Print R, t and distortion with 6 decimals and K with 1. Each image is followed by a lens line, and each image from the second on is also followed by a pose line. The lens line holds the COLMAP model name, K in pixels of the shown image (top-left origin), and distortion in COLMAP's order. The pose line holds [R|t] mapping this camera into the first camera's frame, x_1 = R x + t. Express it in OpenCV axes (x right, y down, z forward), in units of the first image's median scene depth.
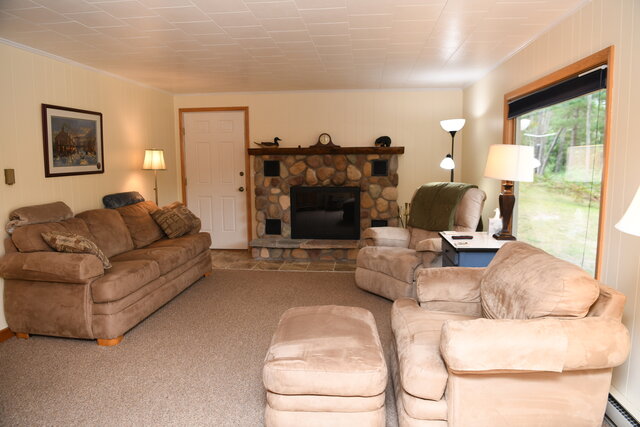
lens RADIAL K [[429.1, 0, 320.7], [0, 429.1, 213.0], [0, 0, 1]] dist [-0.063351, -0.000021]
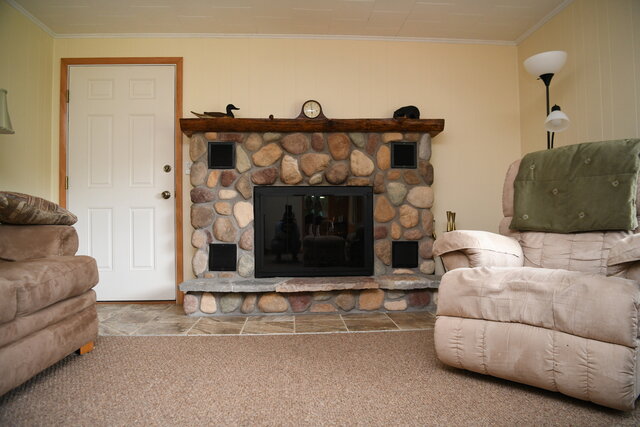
lens RADIAL K [[429.1, 0, 319.7], [0, 429.1, 214.2], [0, 0, 1]] dist [-0.063351, -0.000021]
pose [[0.986191, -0.000905, 0.165607, -0.080385], [0.024440, 0.989831, -0.140131, 0.060146], [-0.163796, 0.142244, 0.976185, 0.430834]]
